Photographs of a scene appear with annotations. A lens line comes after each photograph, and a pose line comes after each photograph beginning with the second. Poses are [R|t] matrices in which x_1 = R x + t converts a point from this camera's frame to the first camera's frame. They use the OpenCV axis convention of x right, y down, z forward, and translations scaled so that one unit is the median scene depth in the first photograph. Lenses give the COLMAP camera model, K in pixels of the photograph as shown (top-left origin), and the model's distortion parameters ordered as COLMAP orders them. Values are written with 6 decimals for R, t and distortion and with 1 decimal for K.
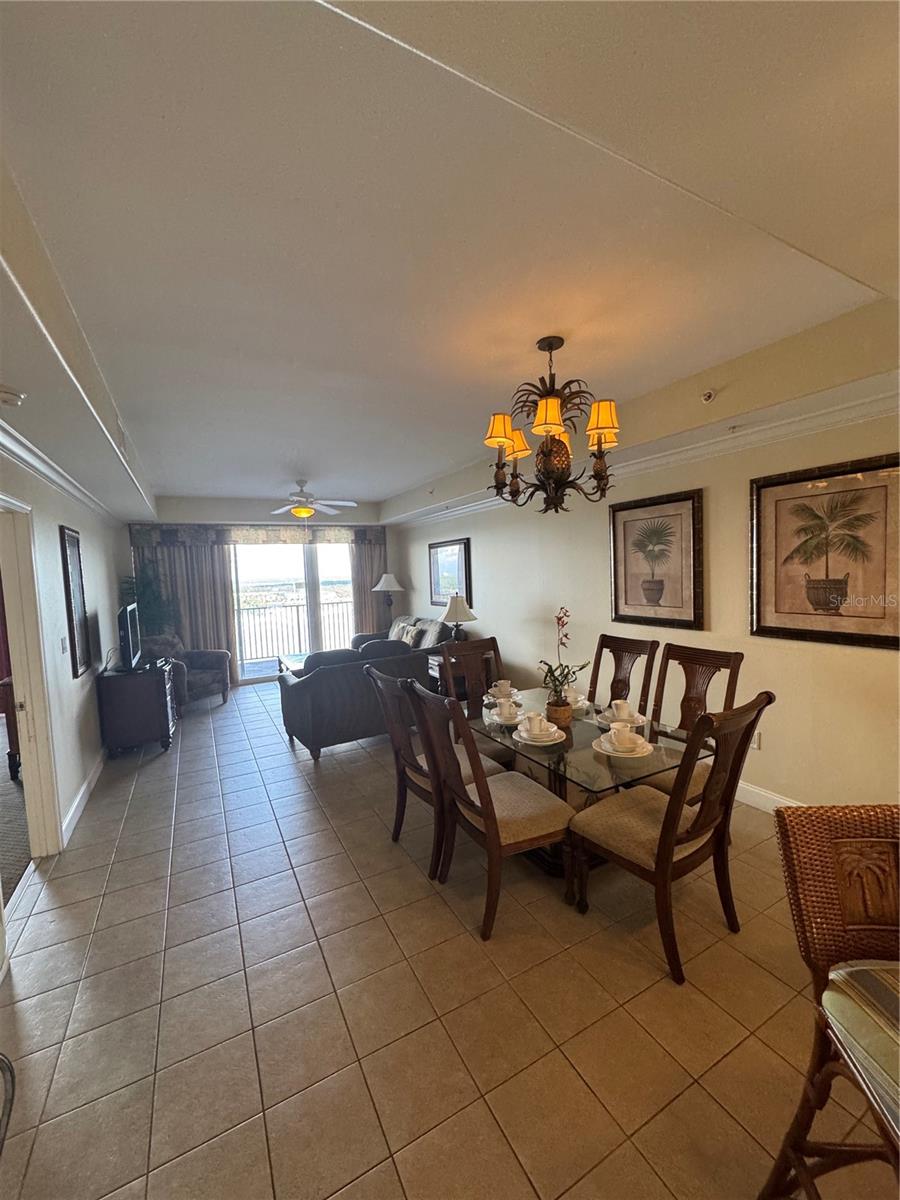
lens RADIAL K [[482.7, 0, 451.6], [0, 482.7, 602.2], [0, 0, 1]] dist [-0.008641, 0.003439]
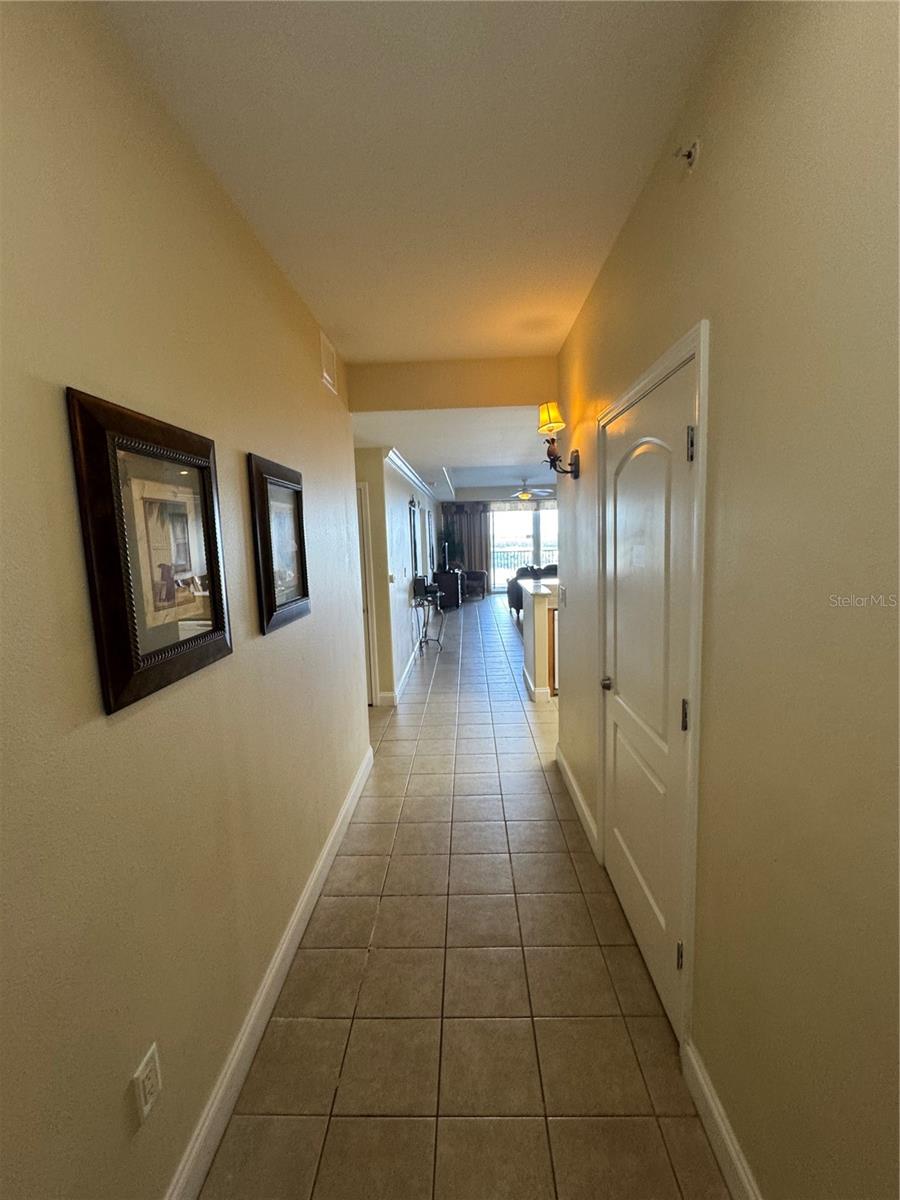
lens RADIAL K [[522.5, 0, 445.2], [0, 522.5, 601.4], [0, 0, 1]] dist [-0.001488, -0.000299]
pose [[0.863017, 0.073924, -0.499737, 0.394396], [-0.035922, 0.995711, 0.085255, 0.050168], [0.503896, -0.055625, 0.861972, -0.780373]]
